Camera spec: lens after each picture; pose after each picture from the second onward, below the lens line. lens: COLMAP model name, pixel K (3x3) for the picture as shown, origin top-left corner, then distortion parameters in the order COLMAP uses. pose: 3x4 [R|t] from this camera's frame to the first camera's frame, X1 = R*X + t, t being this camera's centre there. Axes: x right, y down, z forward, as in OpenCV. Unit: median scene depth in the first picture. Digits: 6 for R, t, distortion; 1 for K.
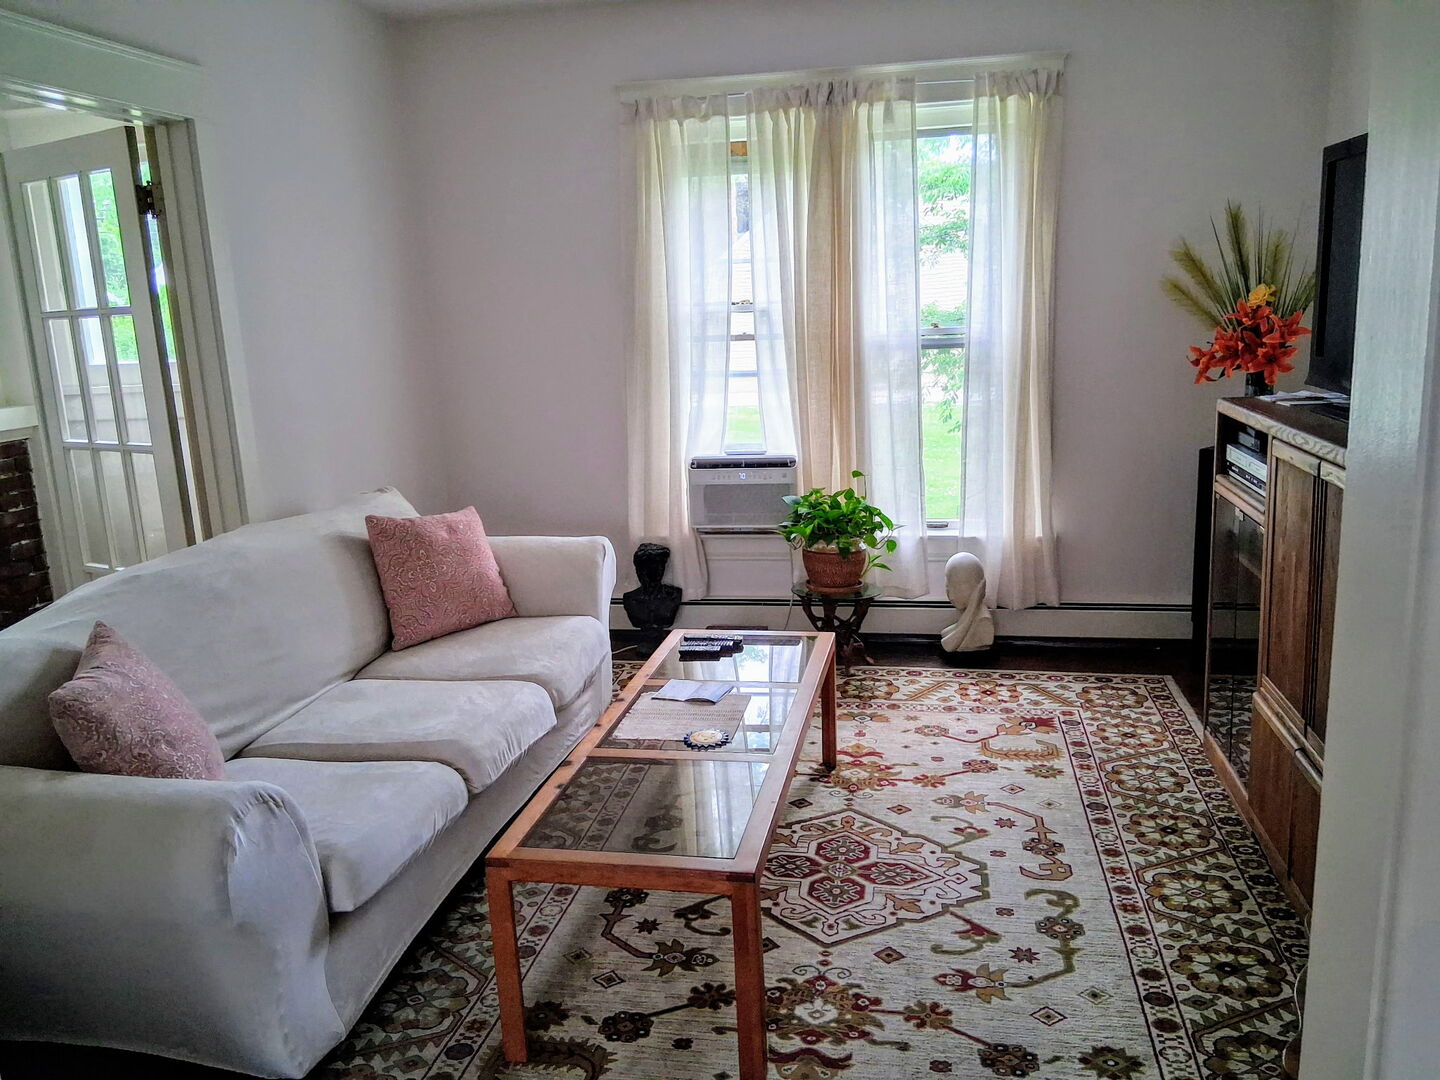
lens RADIAL K [[1097.4, 0, 726.0], [0, 1097.4, 536.8], [0, 0, 1]] dist [0.133866, -0.219149]
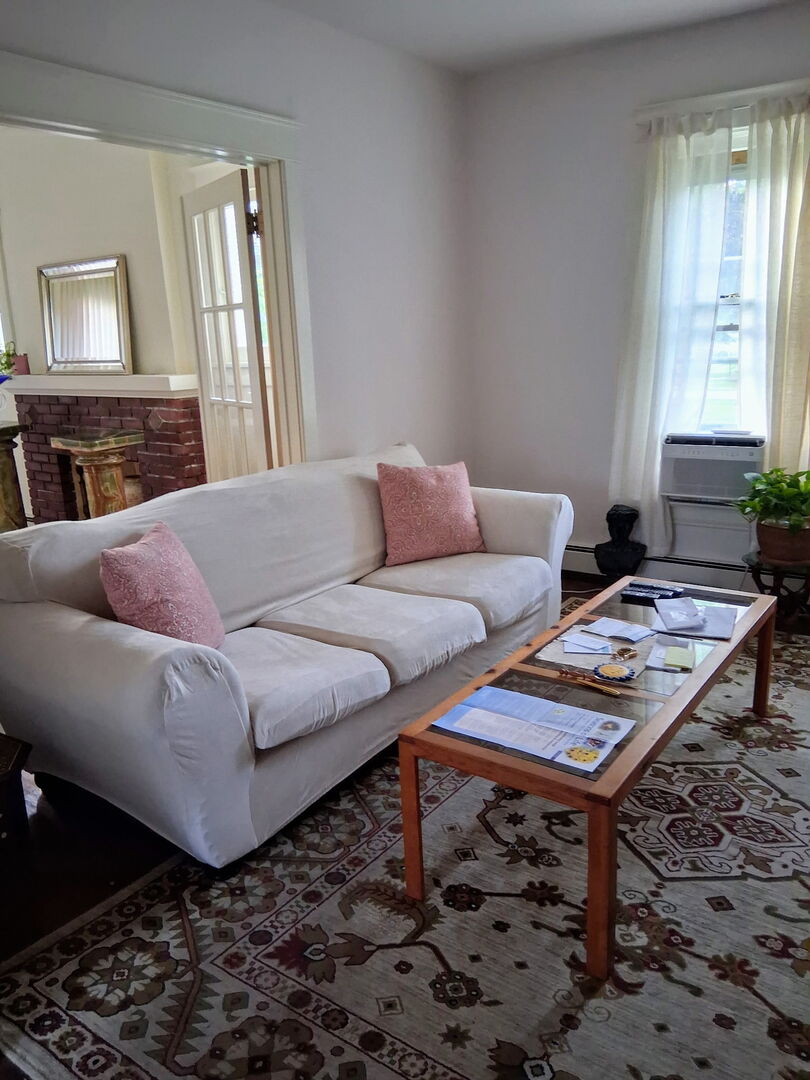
lens RADIAL K [[823.0, 0, 405.0], [0, 823.0, 540.0], [0, 0, 1]] dist [0.133866, -0.219149]
pose [[0.903006, 0.109050, -0.415558, 0.141788], [-0.086865, 0.993616, 0.071986, -0.000909], [0.420756, -0.028906, 0.906713, 0.131148]]
